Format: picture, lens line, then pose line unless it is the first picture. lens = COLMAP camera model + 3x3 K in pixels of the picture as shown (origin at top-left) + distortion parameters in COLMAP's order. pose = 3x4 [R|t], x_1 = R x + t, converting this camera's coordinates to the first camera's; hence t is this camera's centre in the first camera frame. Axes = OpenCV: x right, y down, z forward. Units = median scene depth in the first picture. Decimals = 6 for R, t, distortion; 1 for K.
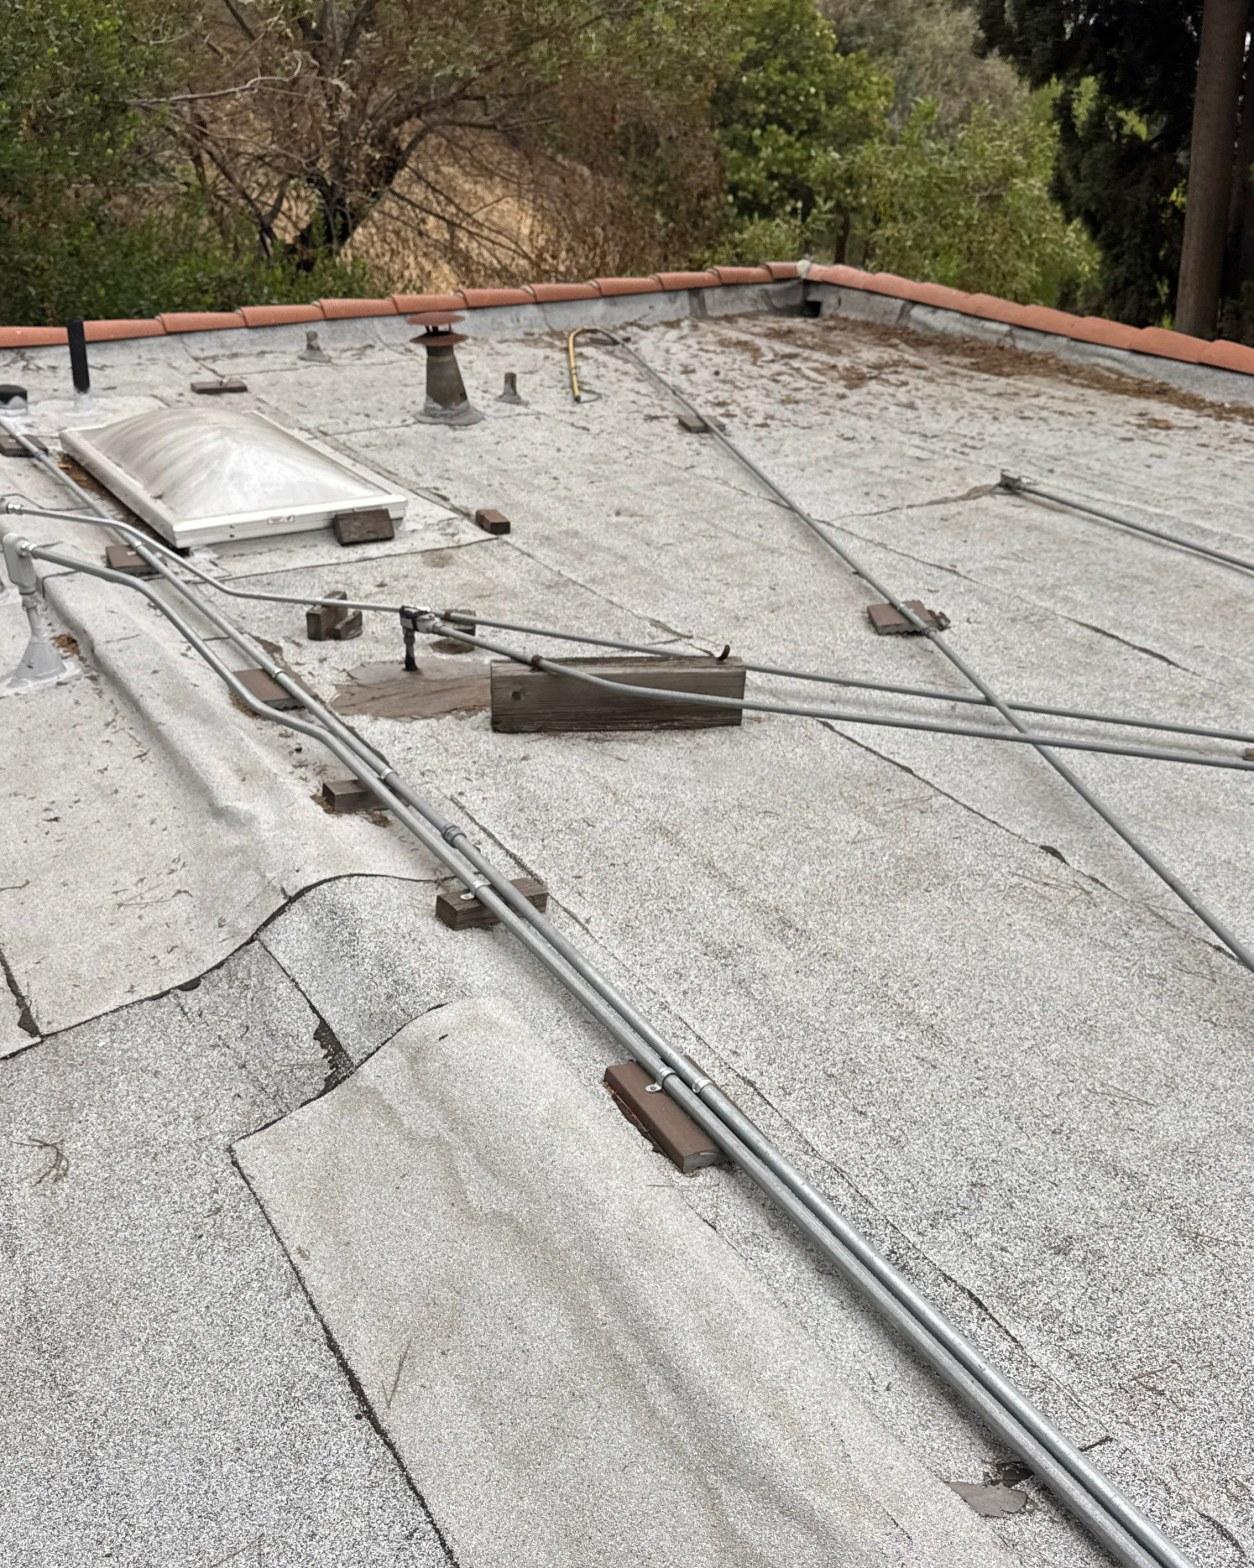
lens RADIAL K [[1529.3, 0, 619.5], [0, 1529.3, 806.3], [0, 0, 1]] dist [0.160623, -0.318046]
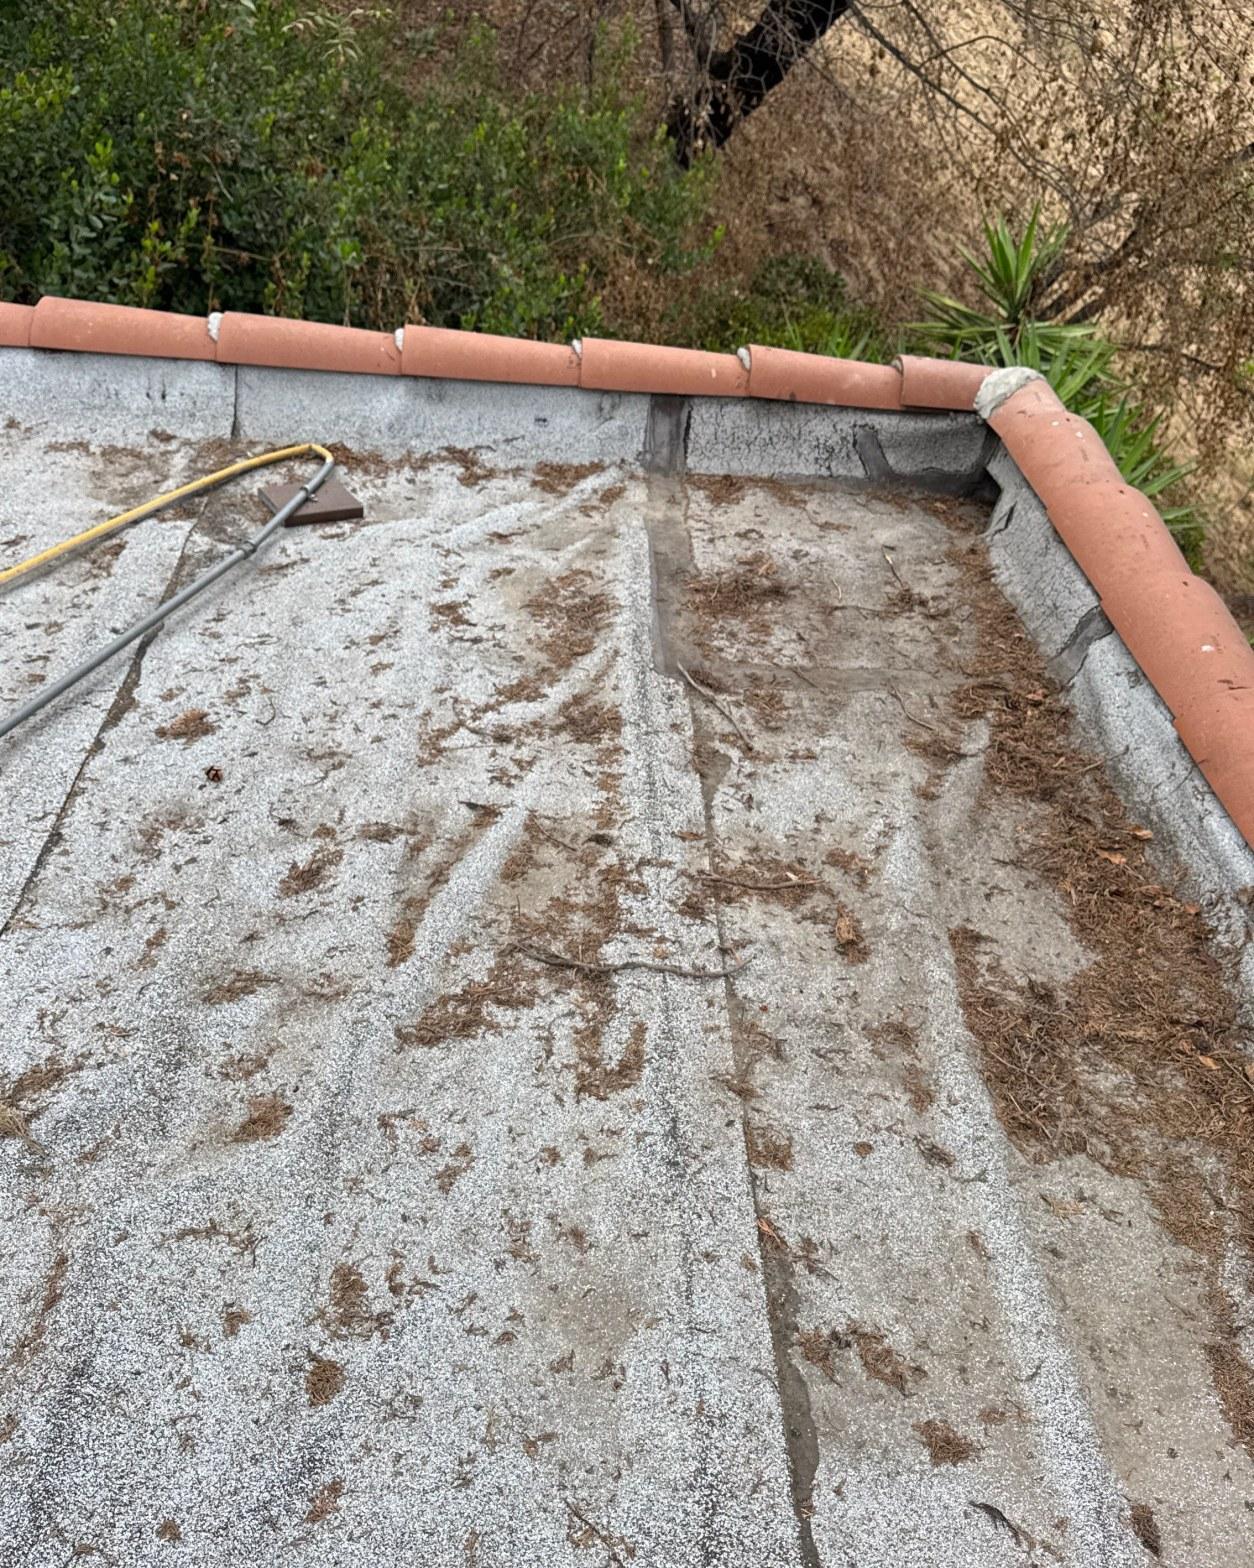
lens RADIAL K [[1529.3, 0, 619.5], [0, 1529.3, 806.3], [0, 0, 1]] dist [0.160623, -0.318046]
pose [[0.879892, 0.329342, -0.342527, 0.219240], [-0.283596, 0.942359, 0.177576, -0.310320], [0.381266, -0.059109, 0.922574, 0.633100]]
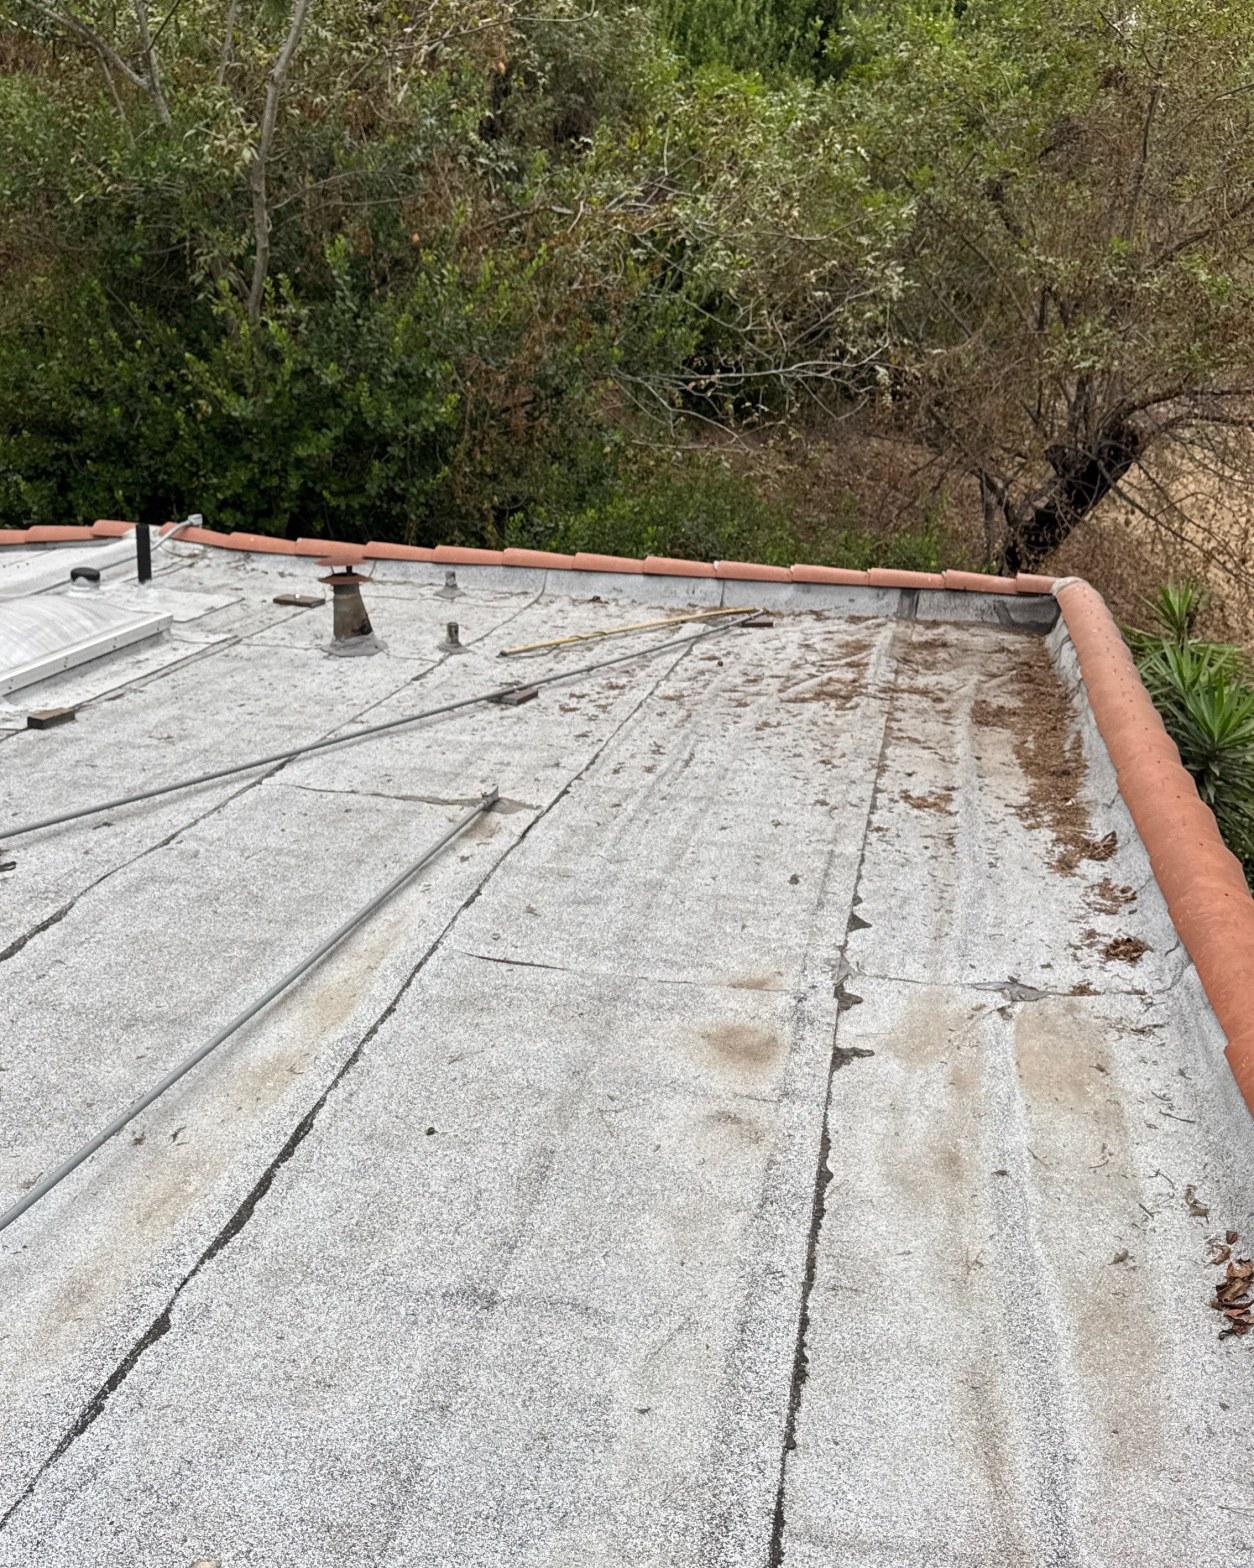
lens RADIAL K [[1529.3, 0, 619.5], [0, 1529.3, 806.3], [0, 0, 1]] dist [0.160623, -0.318046]
pose [[0.748627, 0.224884, -0.623686, 0.543570], [-0.319561, 0.946623, -0.042252, -0.118700], [0.580894, 0.230937, 0.780532, 0.211793]]
